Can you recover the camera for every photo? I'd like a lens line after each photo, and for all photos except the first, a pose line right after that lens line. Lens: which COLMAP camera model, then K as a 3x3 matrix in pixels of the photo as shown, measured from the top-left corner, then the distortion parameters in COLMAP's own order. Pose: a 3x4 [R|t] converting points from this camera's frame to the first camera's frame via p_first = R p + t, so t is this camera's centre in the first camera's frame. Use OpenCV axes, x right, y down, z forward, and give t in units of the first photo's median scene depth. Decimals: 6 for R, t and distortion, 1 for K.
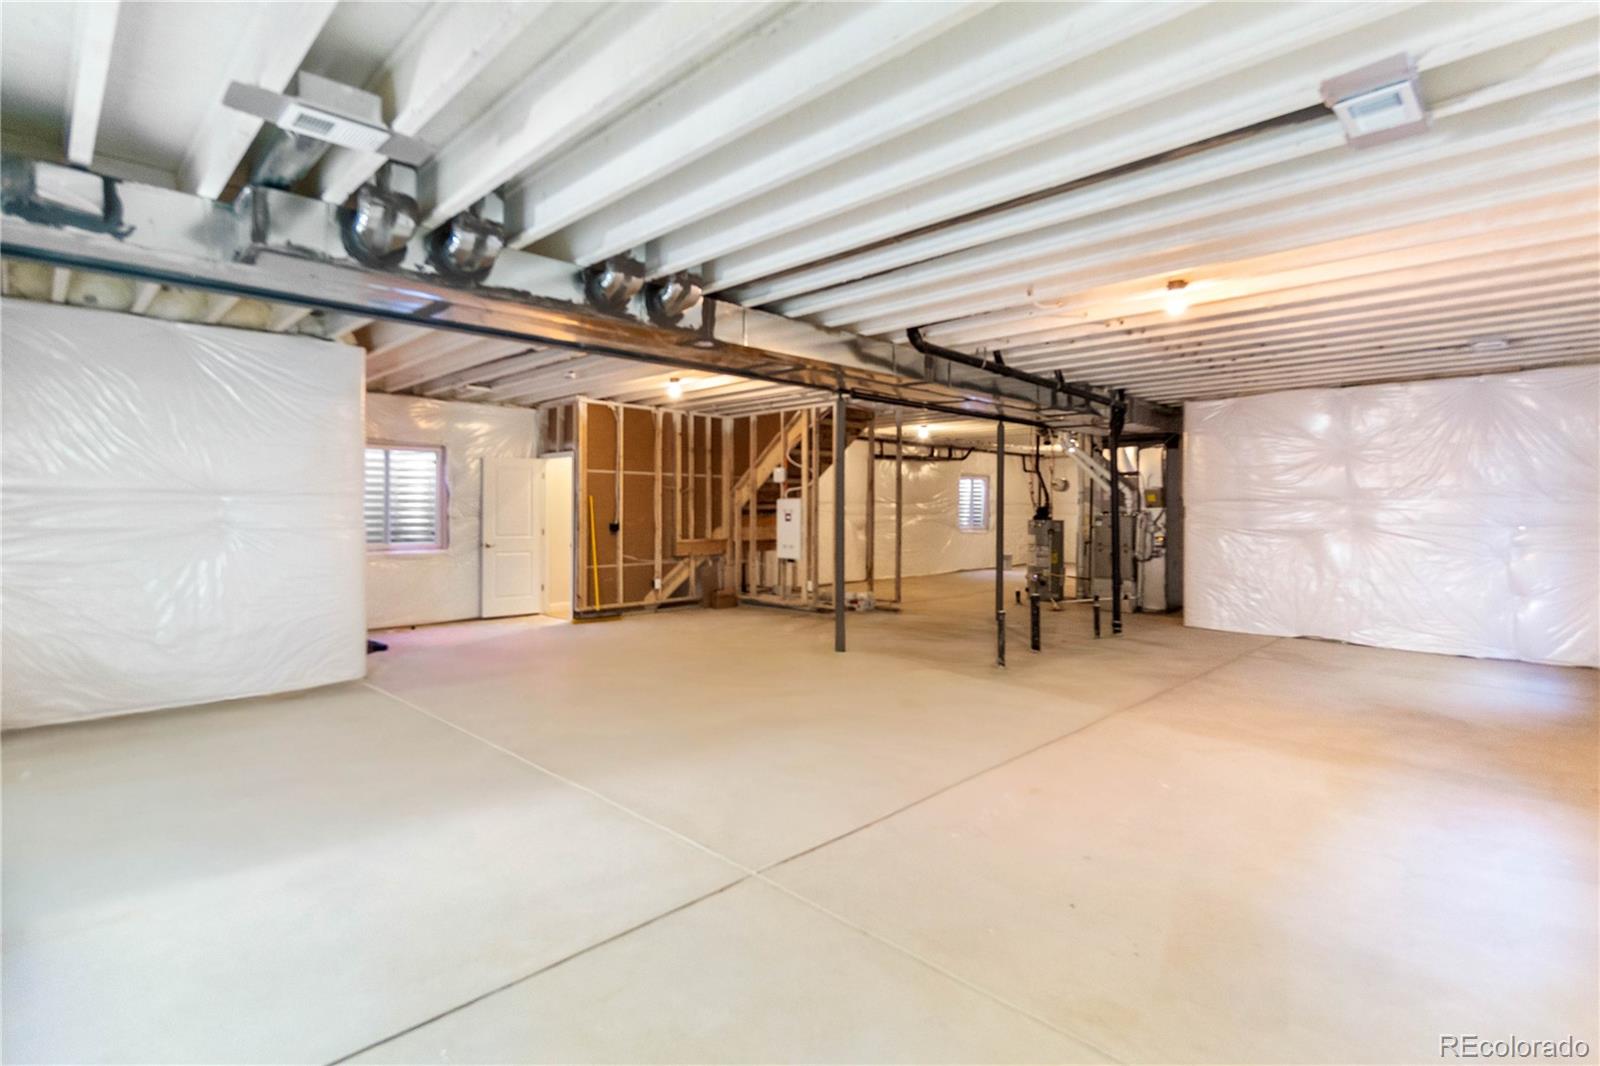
lens RADIAL K [[764.8, 0, 800.8], [0, 764.8, 525.0], [0, 0, 1]] dist [-0.010480, -0.000160]
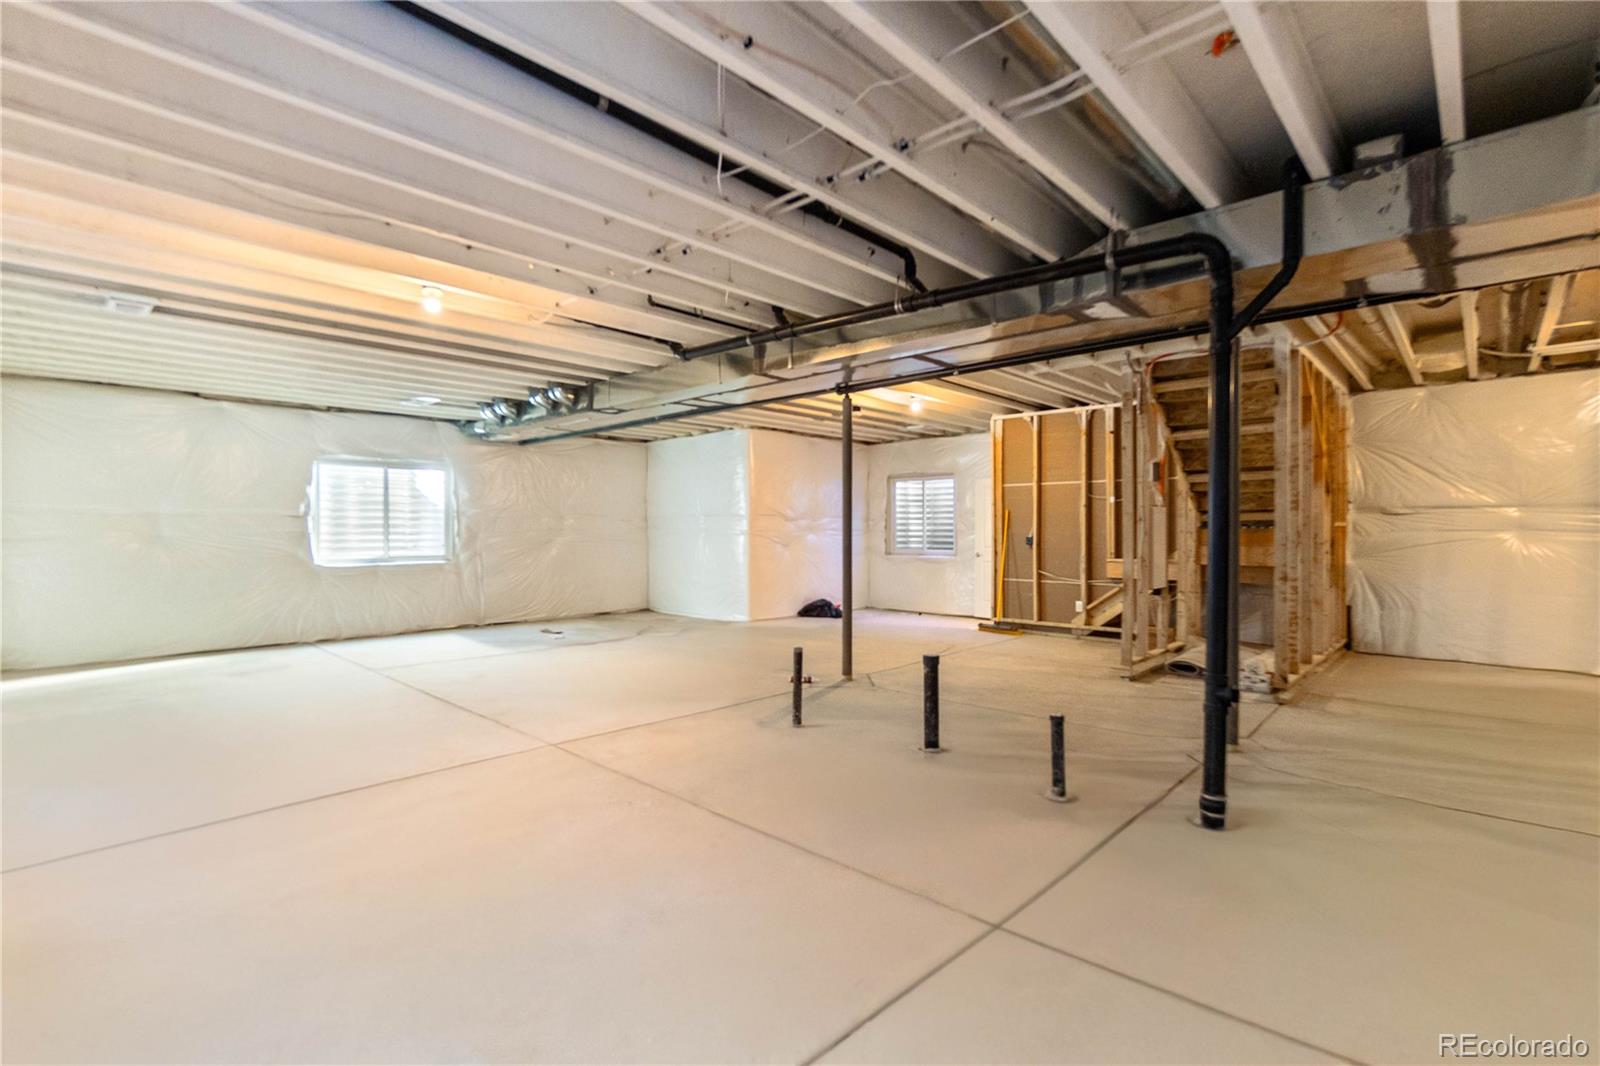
lens RADIAL K [[764.8, 0, 800.8], [0, 764.8, 525.0], [0, 0, 1]] dist [-0.010480, -0.000160]
pose [[0.036013, -0.000739, -0.999351, 0.708768], [-0.007685, 0.999970, -0.001016, -0.014527], [0.999322, 0.007717, 0.036007, 0.674344]]
